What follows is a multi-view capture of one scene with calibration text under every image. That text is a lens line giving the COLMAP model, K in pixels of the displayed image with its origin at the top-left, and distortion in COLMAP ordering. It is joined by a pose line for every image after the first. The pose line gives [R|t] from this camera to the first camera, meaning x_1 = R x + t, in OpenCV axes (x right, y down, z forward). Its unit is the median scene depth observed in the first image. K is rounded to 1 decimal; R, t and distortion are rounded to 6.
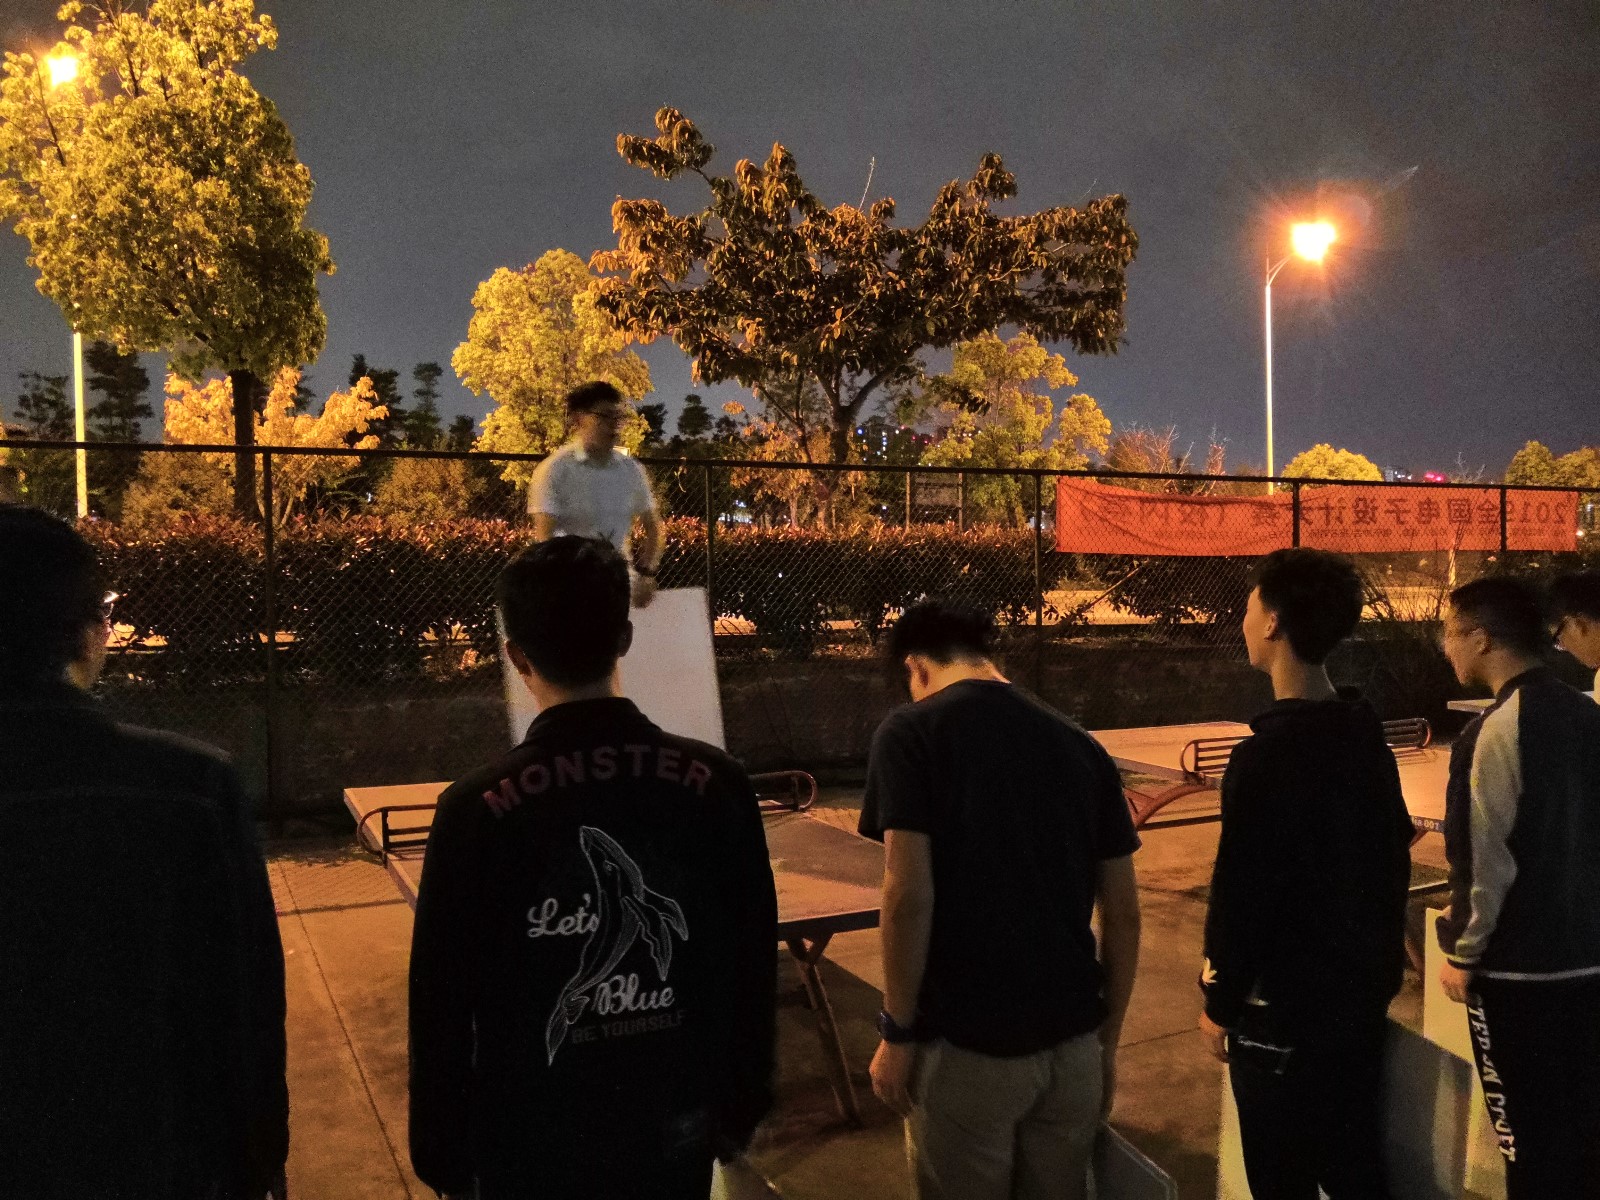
lens RADIAL K [[1263.1, 0, 794.6], [0, 1263.1, 600.1], [0, 0, 1]] dist [0.001299, -0.013057]
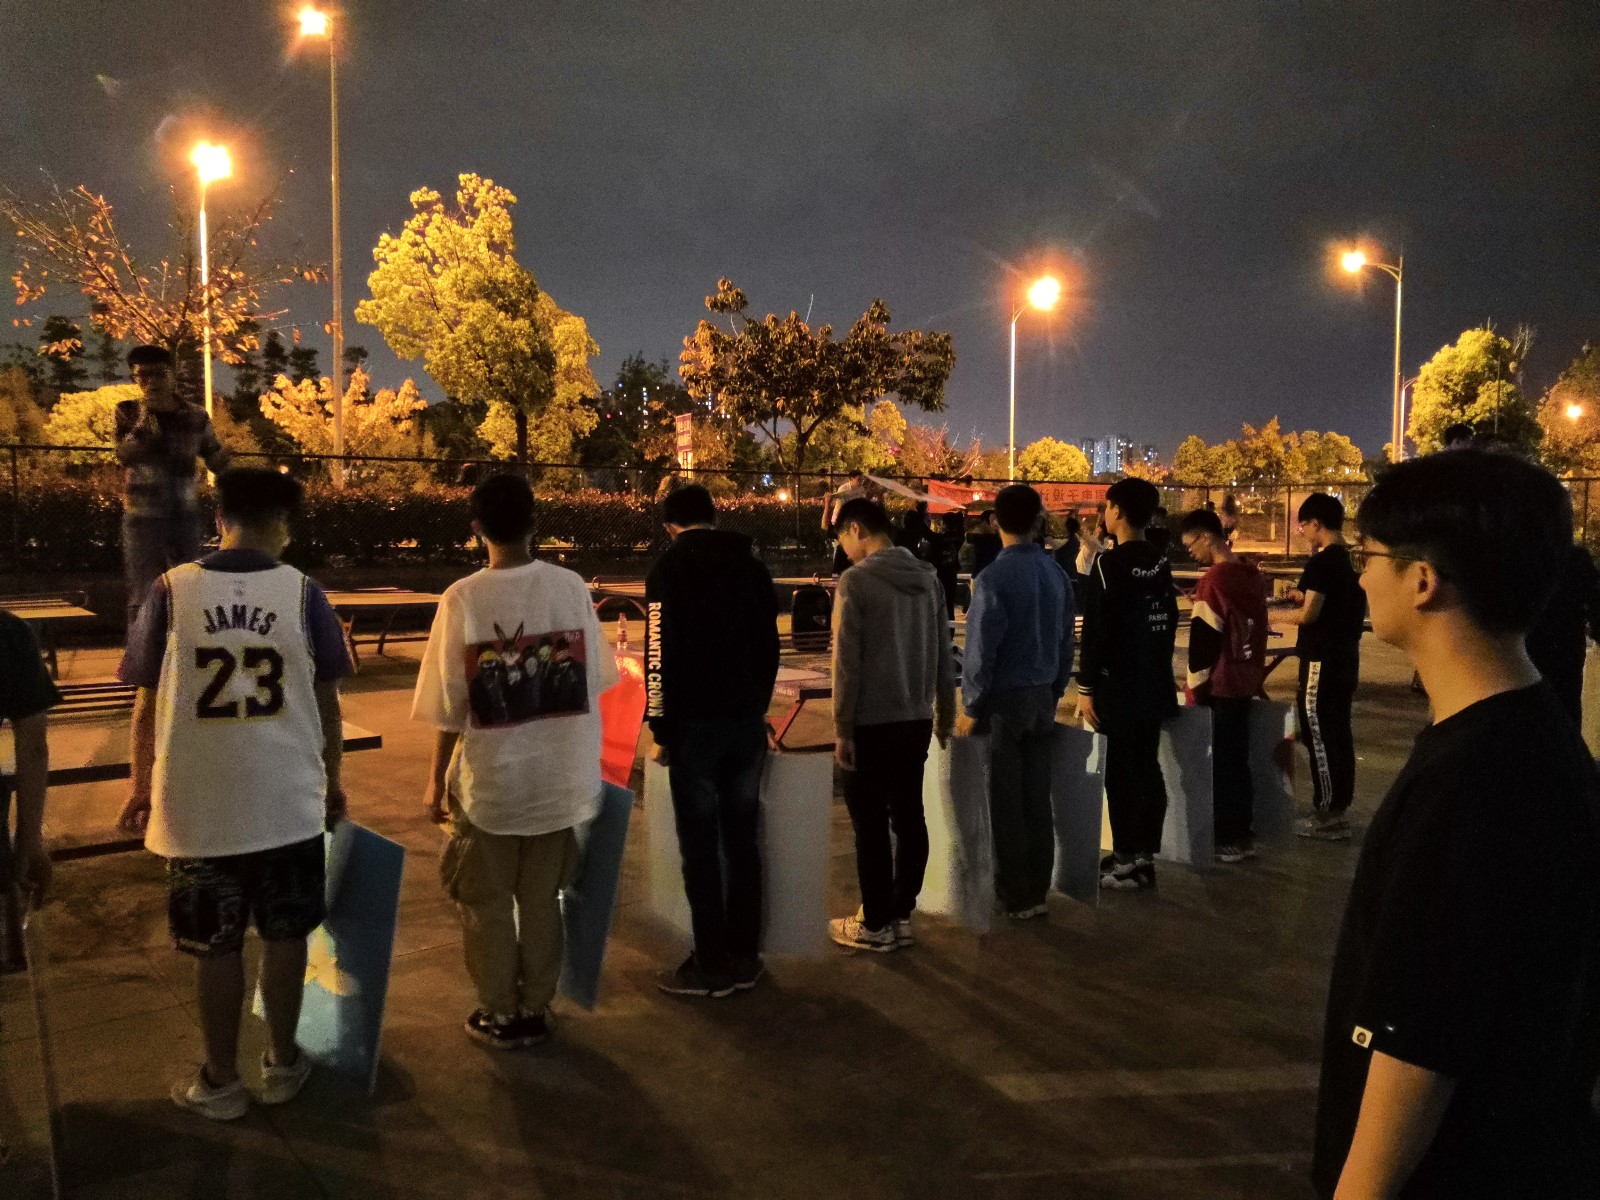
lens RADIAL K [[1263.1, 0, 789.7], [0, 1263.1, 605.1], [0, 0, 1]] dist [0.001299, -0.013057]
pose [[0.981639, 0.002487, 0.190731, -0.312983], [-0.009947, 0.999222, 0.038164, 0.029581], [-0.190488, -0.039361, 0.980900, -0.792833]]
